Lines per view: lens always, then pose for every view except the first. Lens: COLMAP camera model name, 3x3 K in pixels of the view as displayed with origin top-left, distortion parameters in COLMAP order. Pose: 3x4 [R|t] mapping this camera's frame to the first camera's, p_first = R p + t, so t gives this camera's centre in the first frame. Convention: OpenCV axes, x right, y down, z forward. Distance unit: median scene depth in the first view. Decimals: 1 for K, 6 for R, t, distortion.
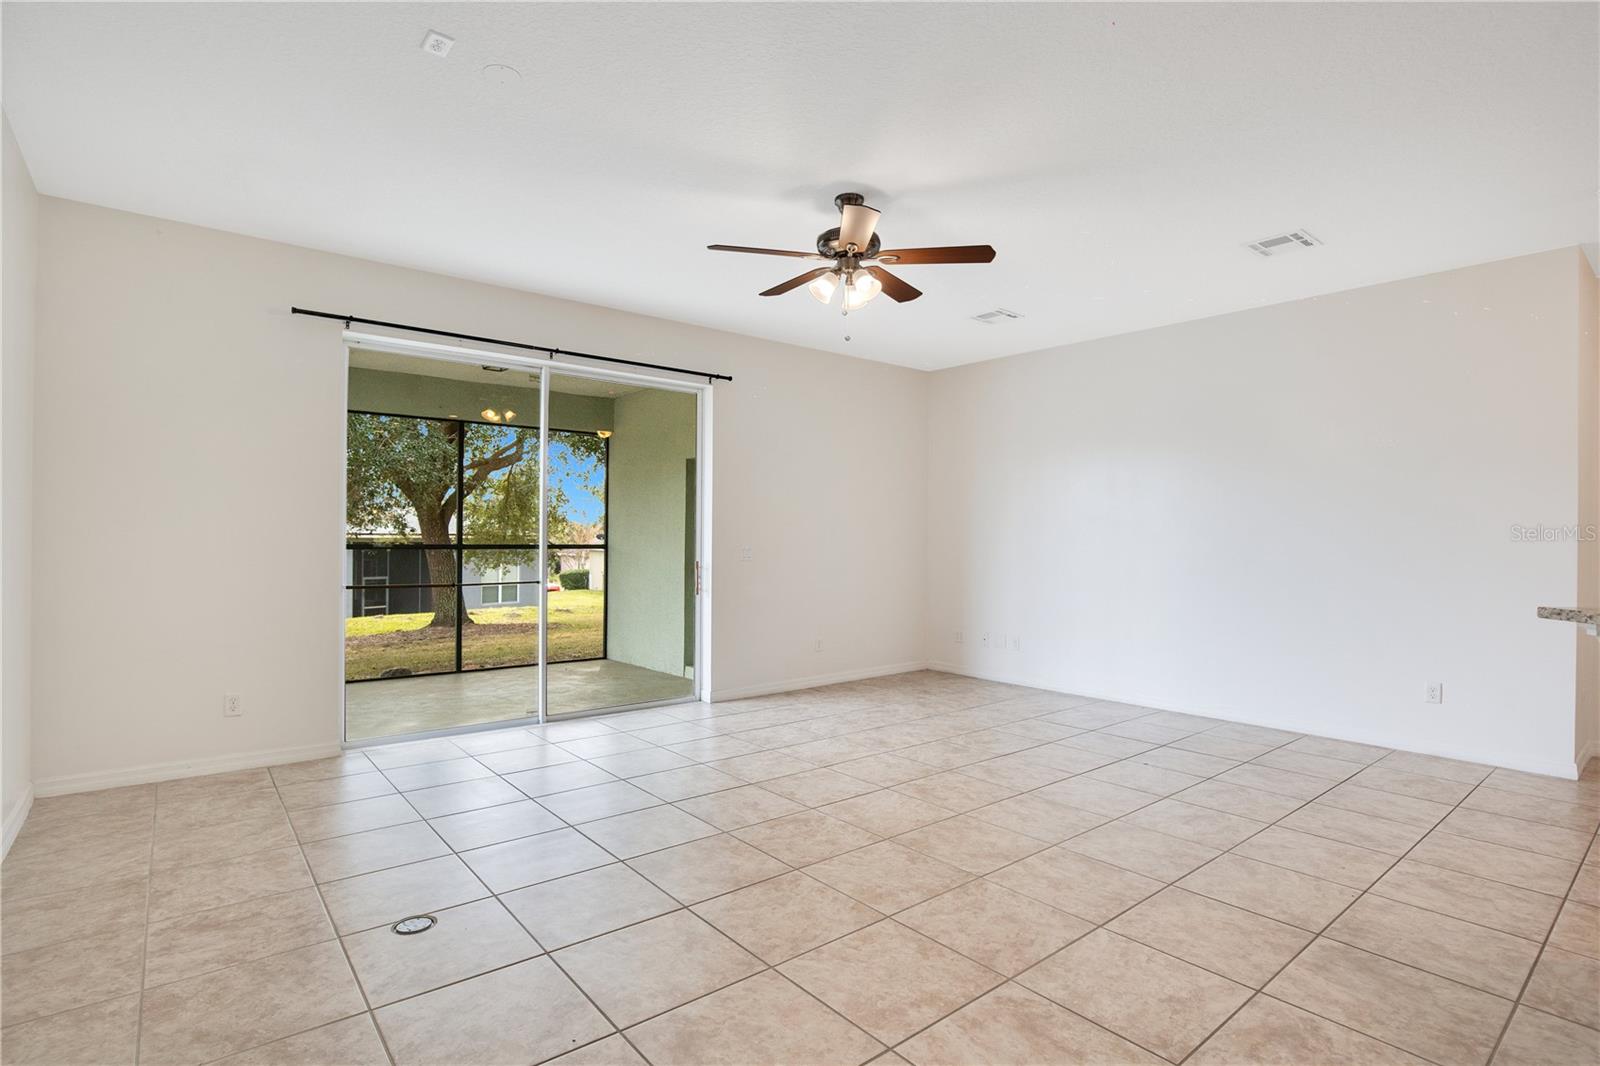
lens RADIAL K [[769.6, 0, 812.0], [0, 769.6, 530.1], [0, 0, 1]] dist [-0.025792, 0.004536]
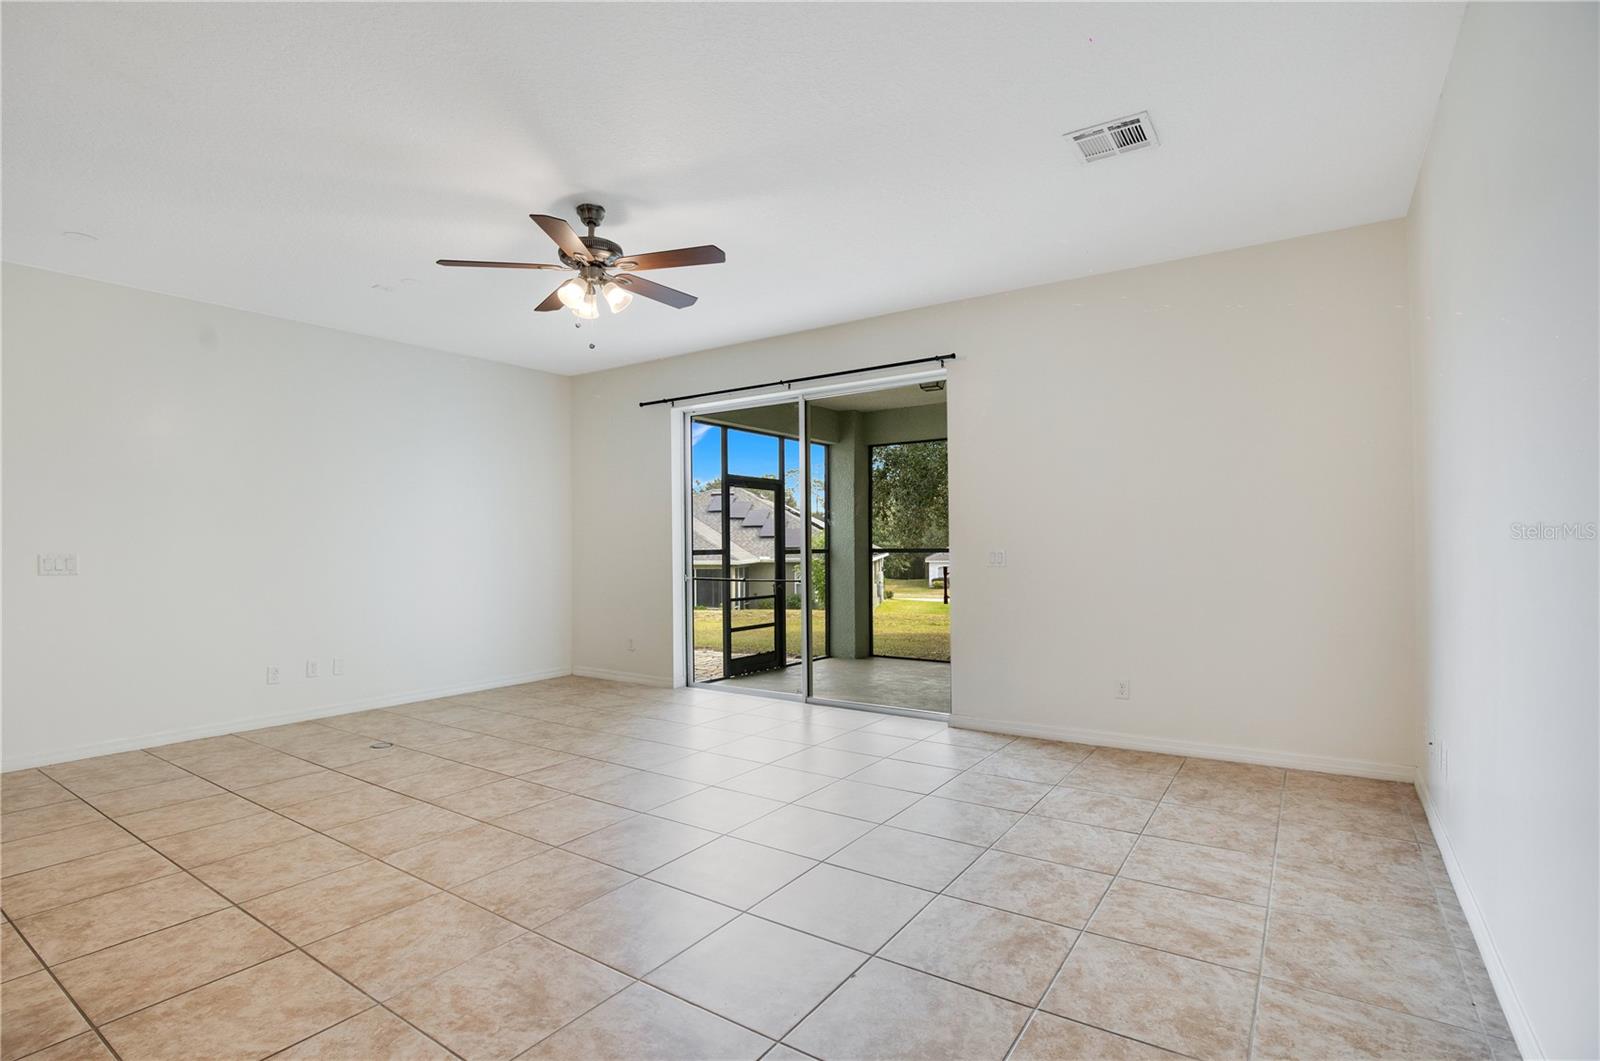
lens RADIAL K [[769.6, 0, 804.9], [0, 769.6, 539.7], [0, 0, 1]] dist [-0.025792, 0.004536]
pose [[0.272770, -0.019635, -0.961879, 1.252251], [0.026071, 0.999575, -0.013011, 0.037633], [0.961726, -0.021528, 0.273166, 1.153652]]
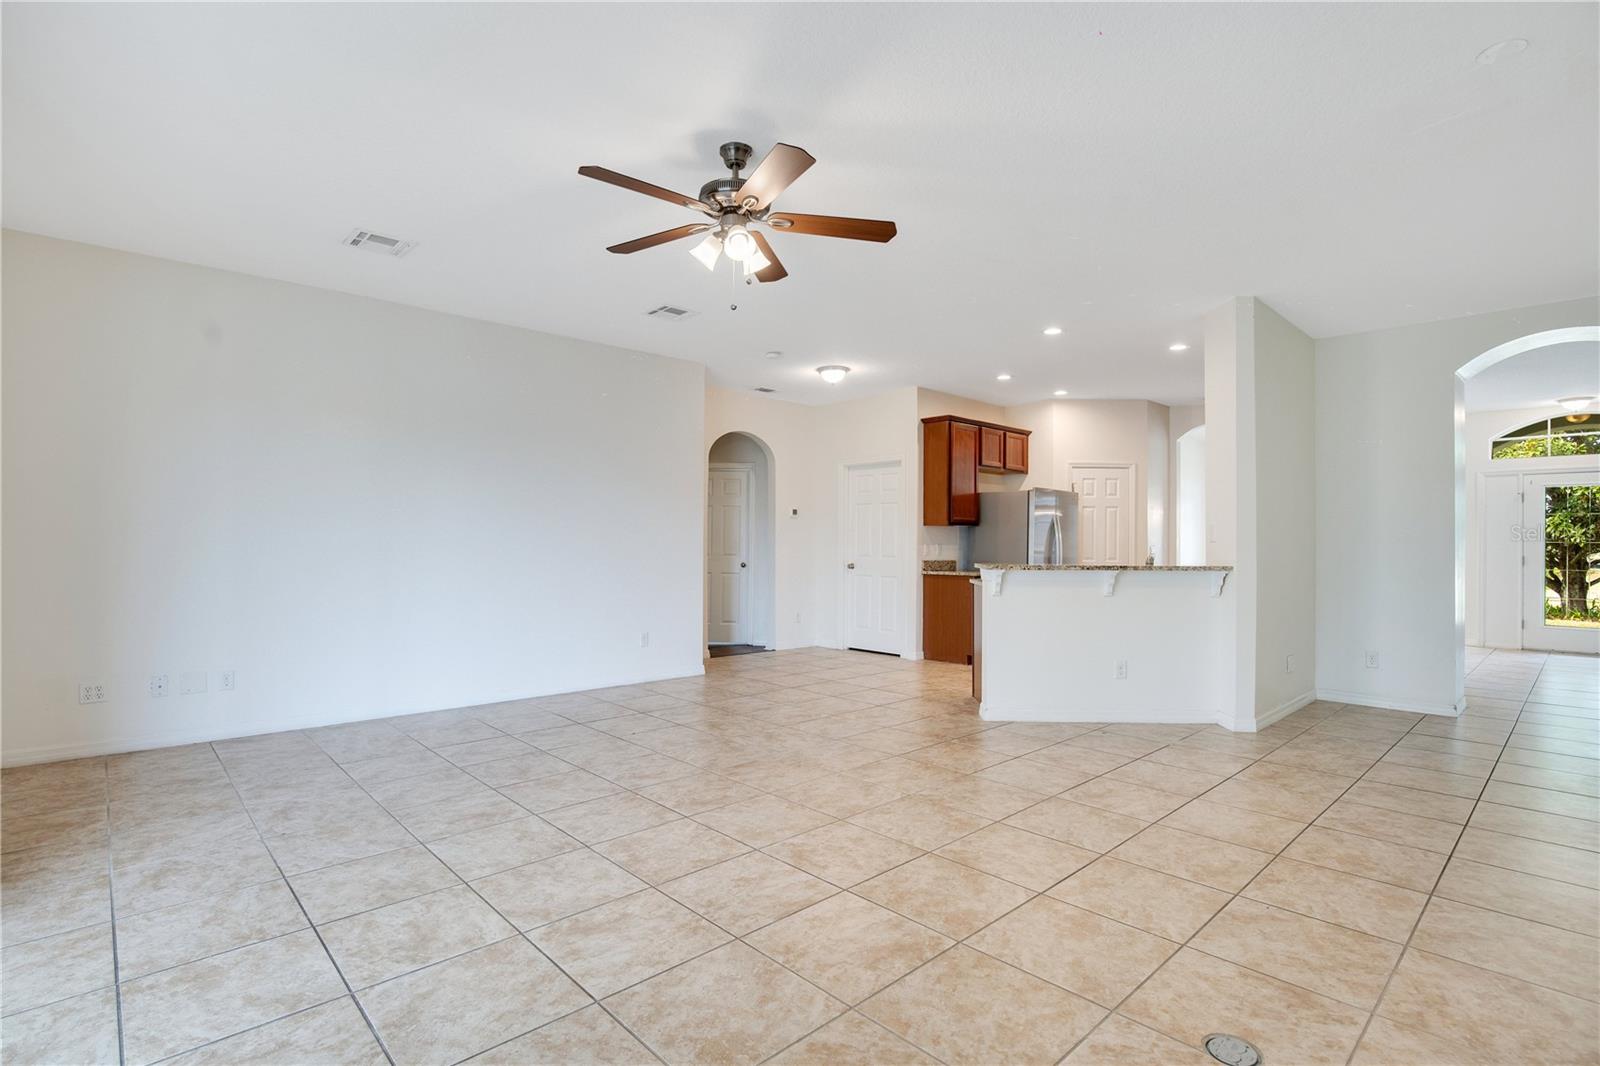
lens RADIAL K [[769.6, 0, 796.7], [0, 769.6, 539.3], [0, 0, 1]] dist [-0.025792, 0.004536]
pose [[-0.042348, -0.008880, 0.999063, -0.952350], [-0.018590, 0.999794, 0.008099, 0.012044], [-0.998930, -0.018230, -0.042504, 1.120428]]
